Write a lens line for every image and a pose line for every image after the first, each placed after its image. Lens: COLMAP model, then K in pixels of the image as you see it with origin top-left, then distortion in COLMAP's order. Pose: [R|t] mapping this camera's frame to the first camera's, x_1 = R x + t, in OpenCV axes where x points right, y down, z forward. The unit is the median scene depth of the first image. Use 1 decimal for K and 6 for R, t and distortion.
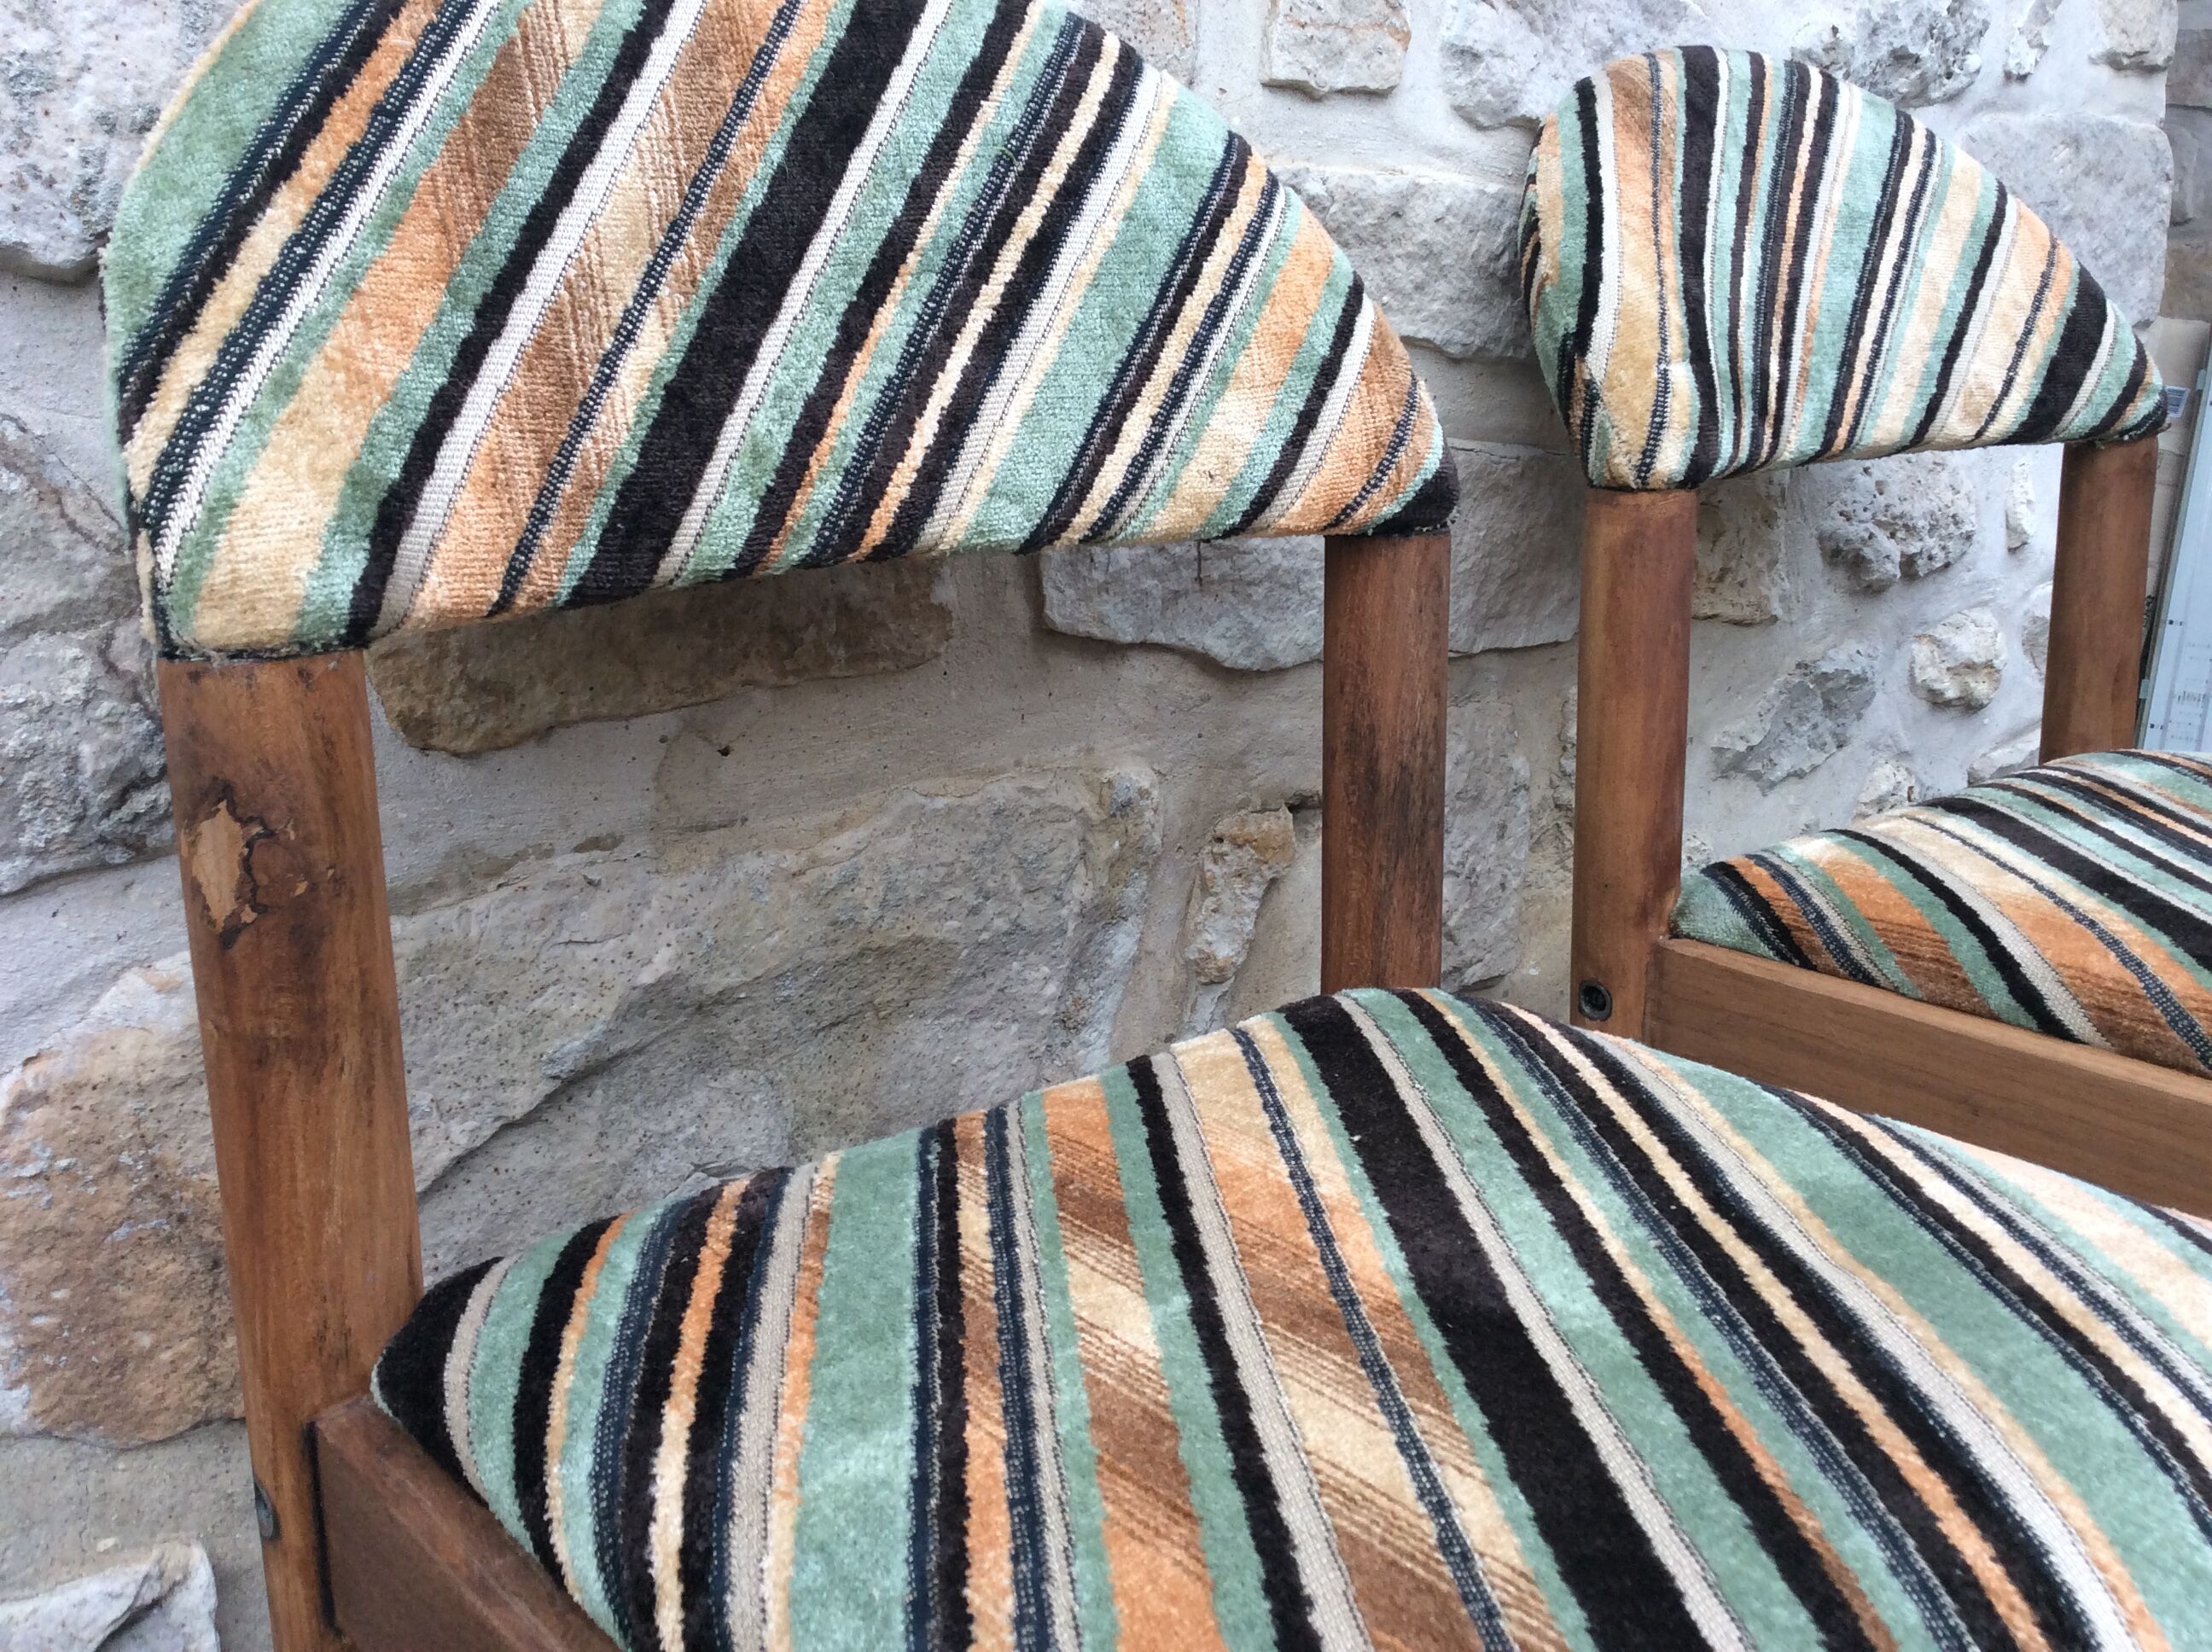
lens RADIAL K [[2008.9, 0, 1102.7], [0, 2008.9, 808.5], [0, 0, 1]] dist [0.113775, -0.221337]
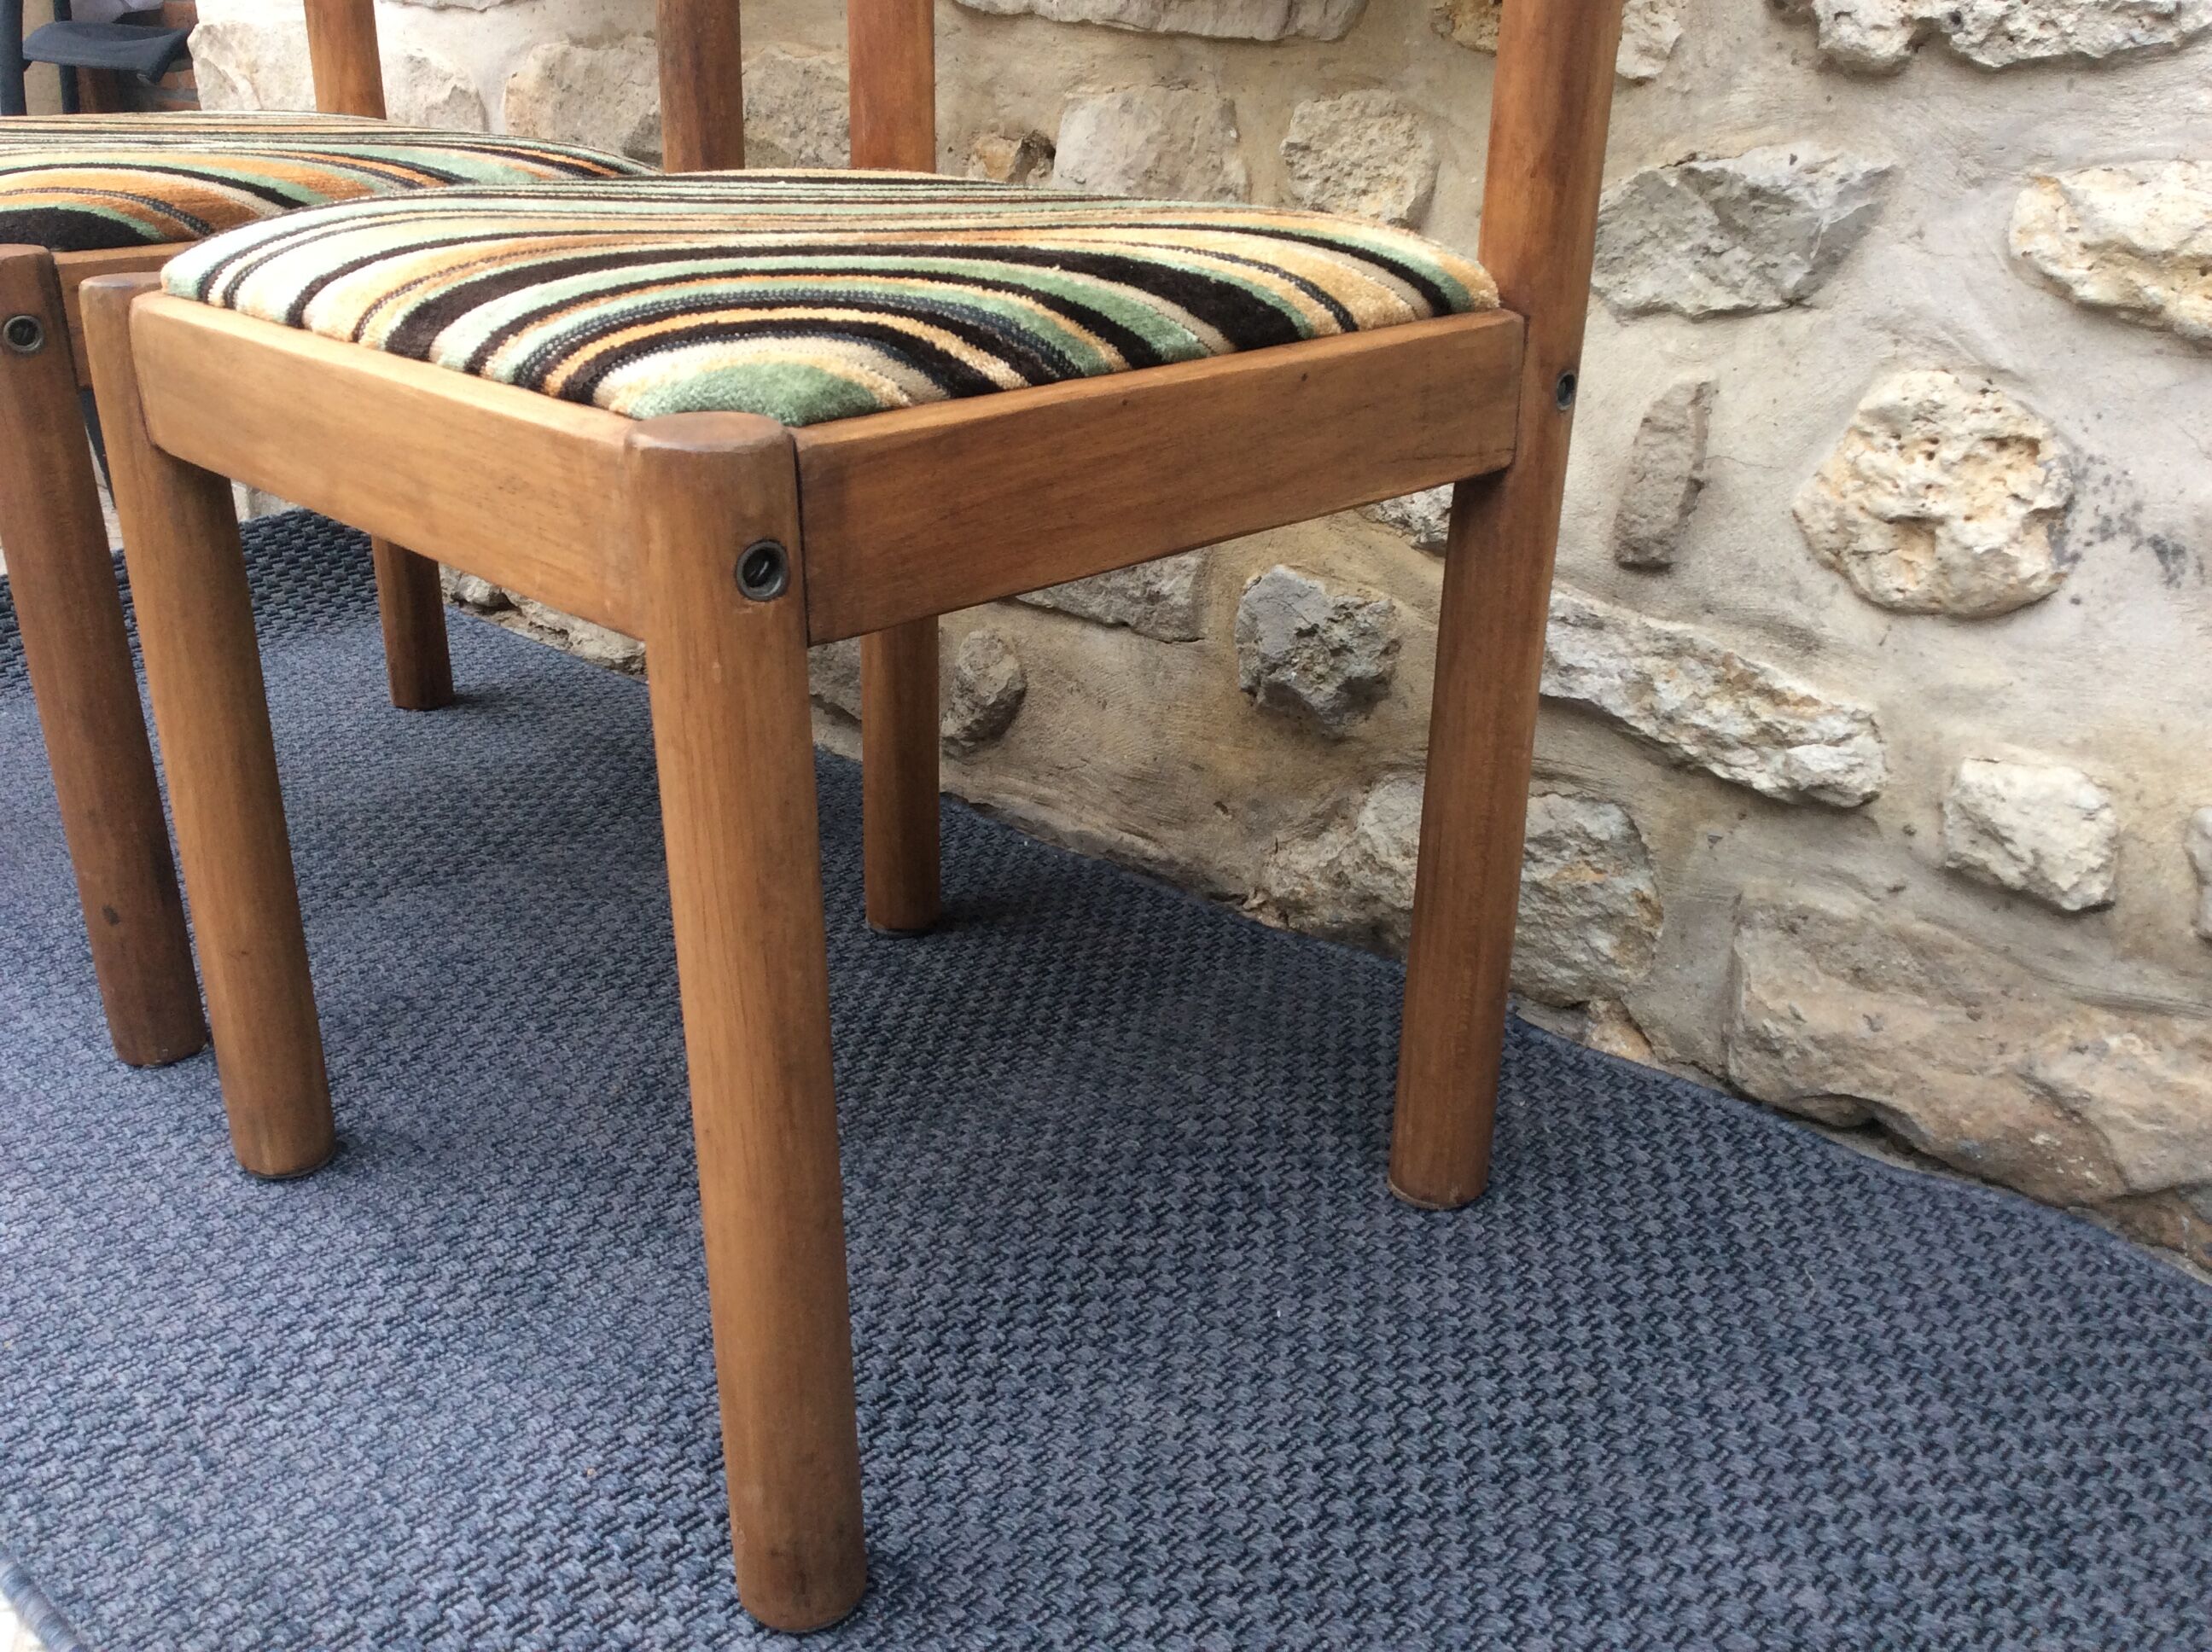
lens RADIAL K [[2037.3, 0, 1106.0], [0, 2037.3, 826.0], [0, 0, 1]] dist [0.055574, -0.079007]
pose [[0.086228, 0.388208, -0.917529, 1.911844], [-0.248929, 0.900144, 0.357458, -0.112093], [0.964676, 0.197576, 0.174254, 1.217335]]
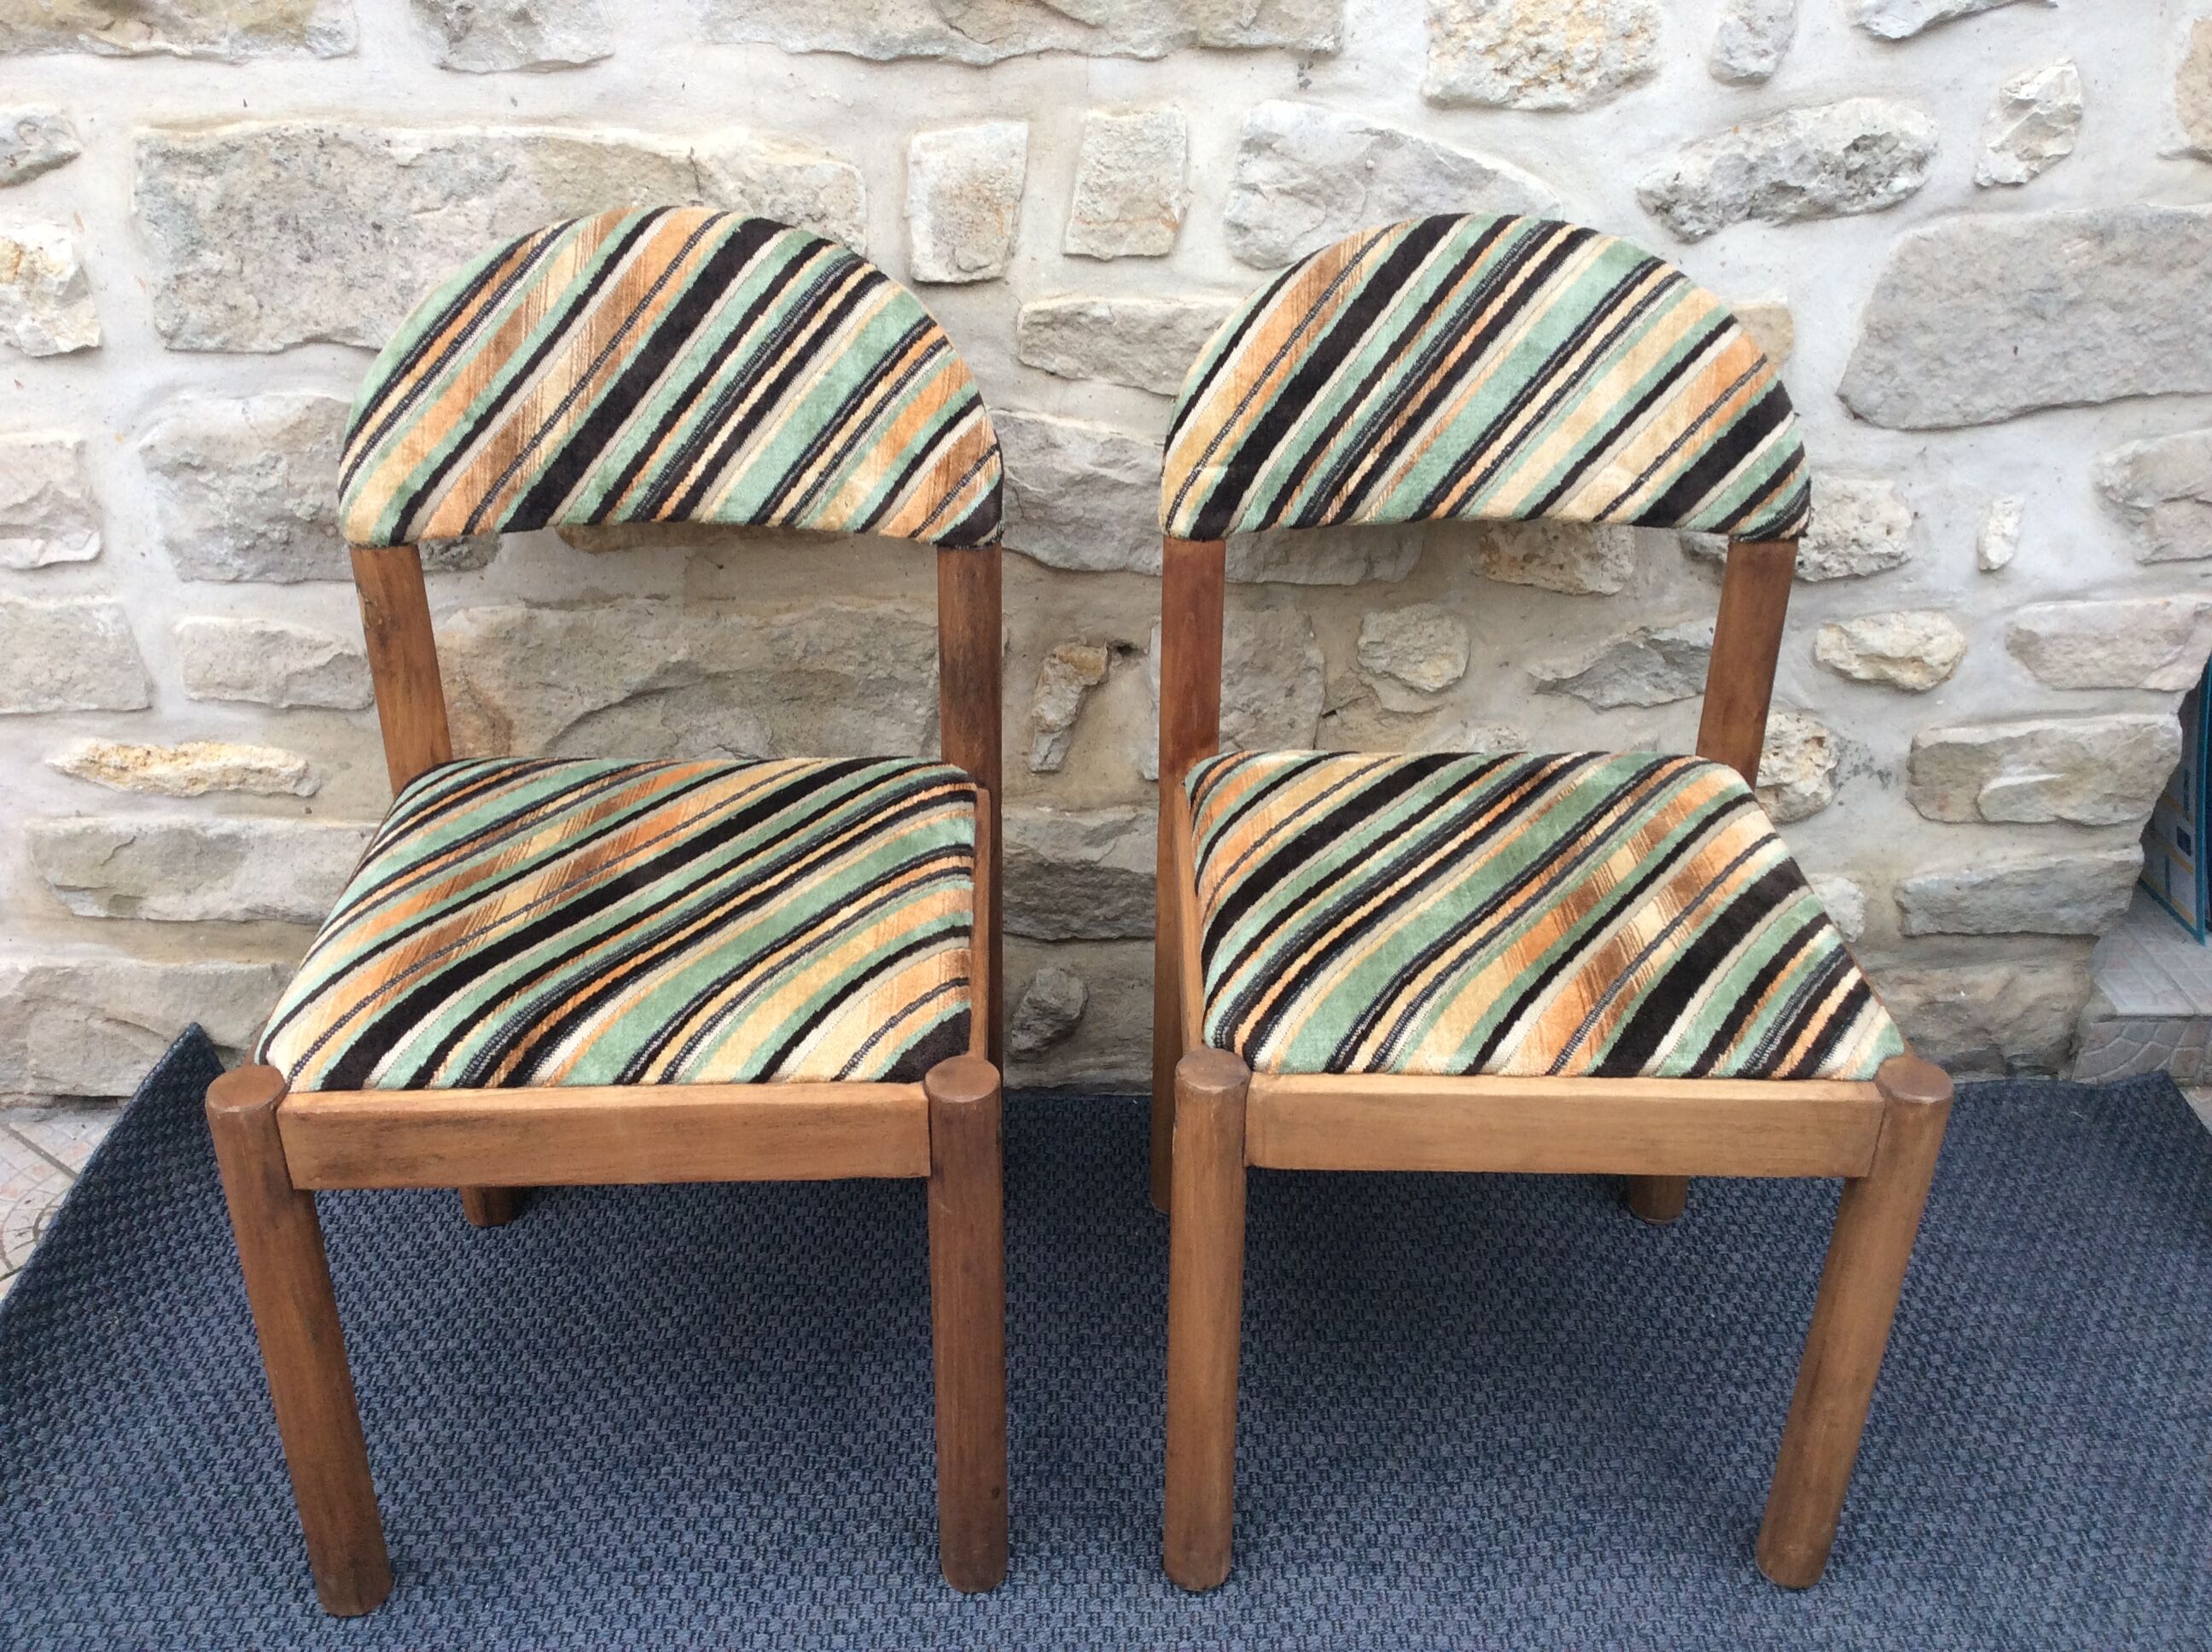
lens RADIAL K [[2001.6, 0, 1103.3], [0, 2001.6, 805.8], [0, 0, 1]] dist [0.128918, -0.247070]
pose [[0.775703, 0.312726, -0.548167, 1.438142], [-0.167051, 0.939356, 0.299506, -0.518800], [0.608588, -0.140756, 0.780902, -0.482746]]
